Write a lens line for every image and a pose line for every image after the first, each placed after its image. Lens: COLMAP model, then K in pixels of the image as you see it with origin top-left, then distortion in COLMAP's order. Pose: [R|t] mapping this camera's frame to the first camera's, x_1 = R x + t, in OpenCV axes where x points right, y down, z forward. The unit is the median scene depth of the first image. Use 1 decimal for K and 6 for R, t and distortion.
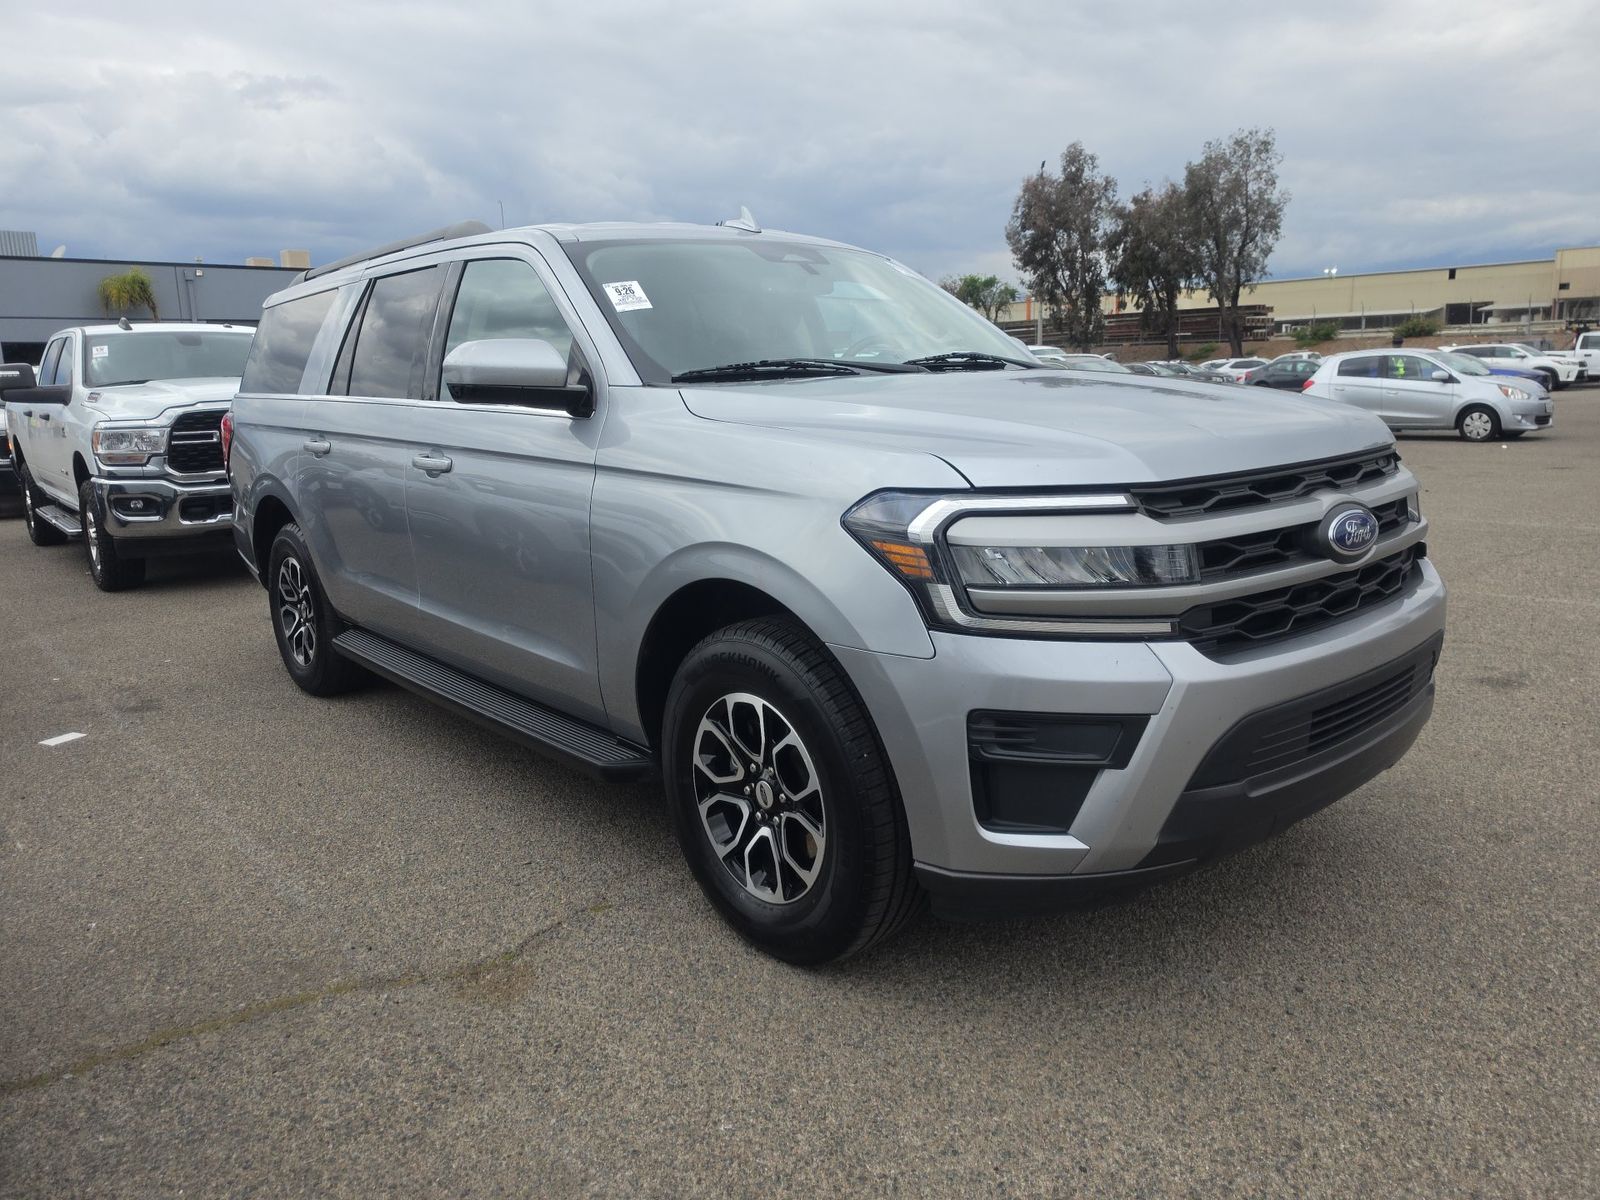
lens RADIAL K [[1114.5, 0, 801.0], [0, 1114.5, 589.2], [0, 0, 1]] dist [0.023876, -0.021788]
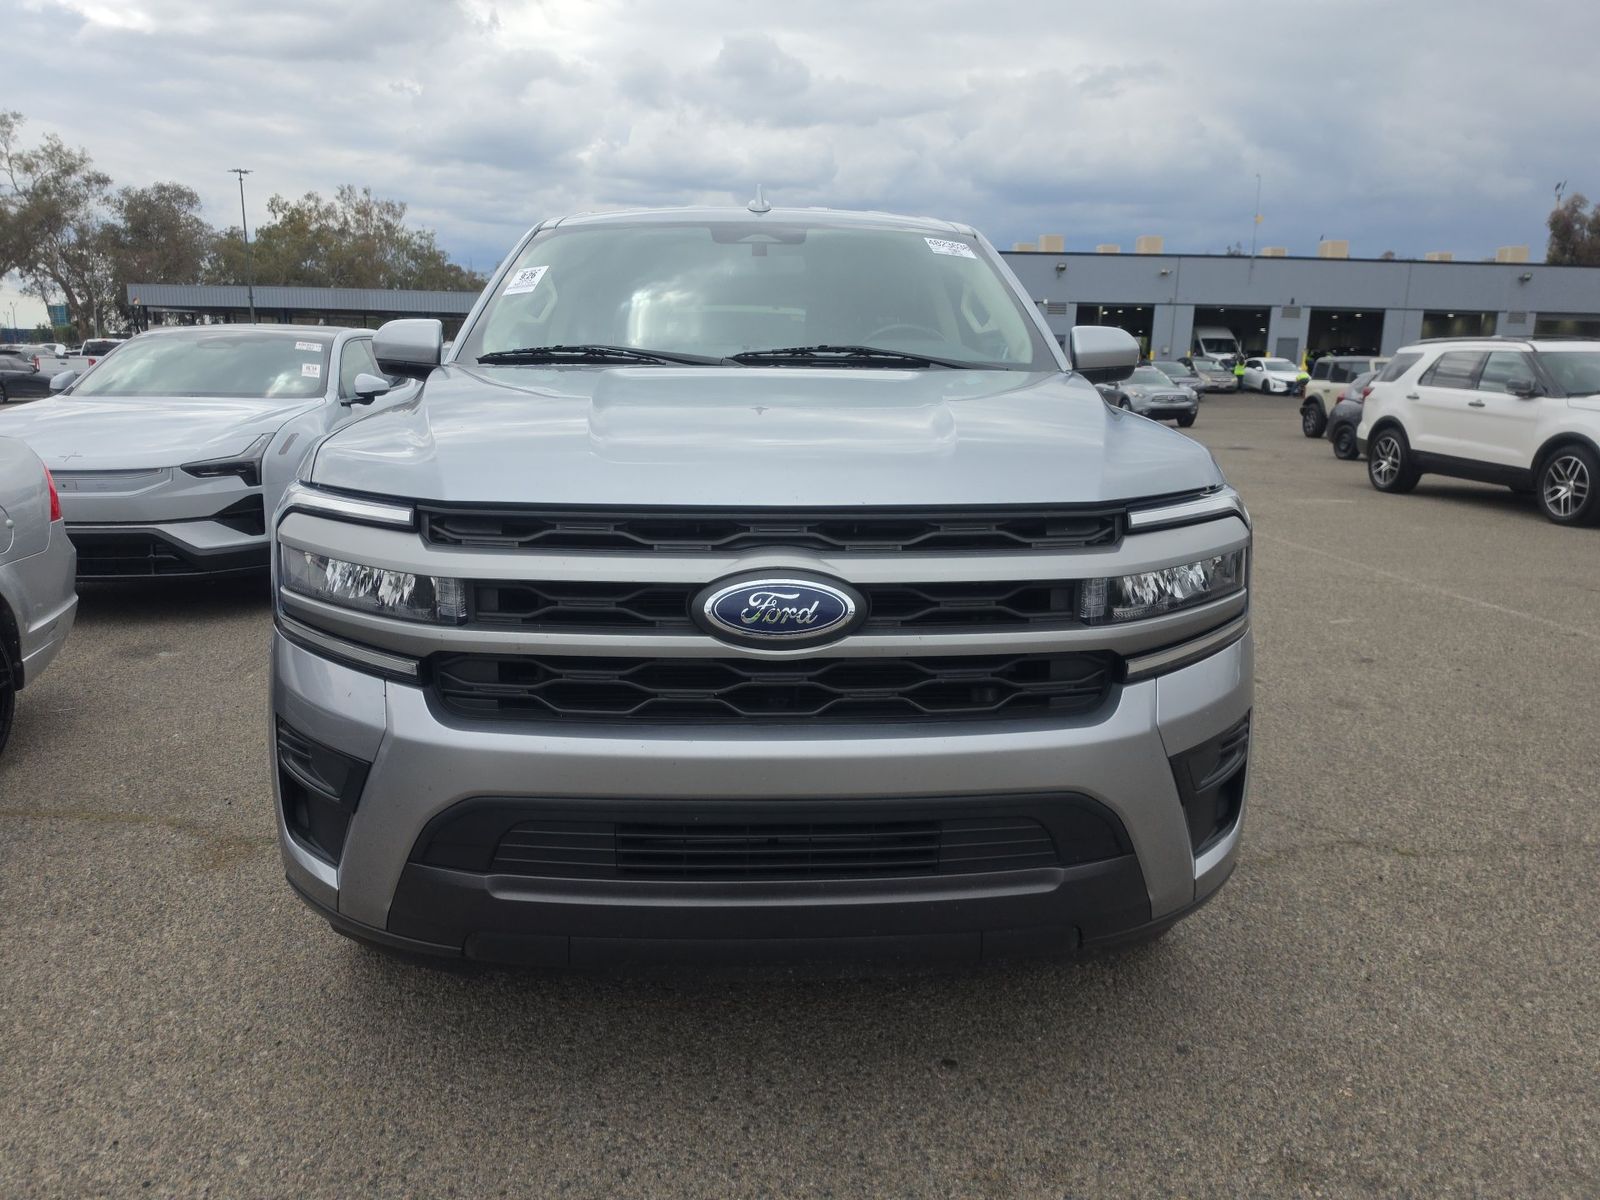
lens RADIAL K [[1114.5, 0, 800.9], [0, 1114.5, 599.8], [0, 0, 1]] dist [0.023876, -0.021788]
pose [[0.777776, 0.172538, -0.604397, 0.977107], [-0.157568, 0.984403, 0.078251, -0.120840], [0.608471, 0.034372, 0.792831, 0.454239]]
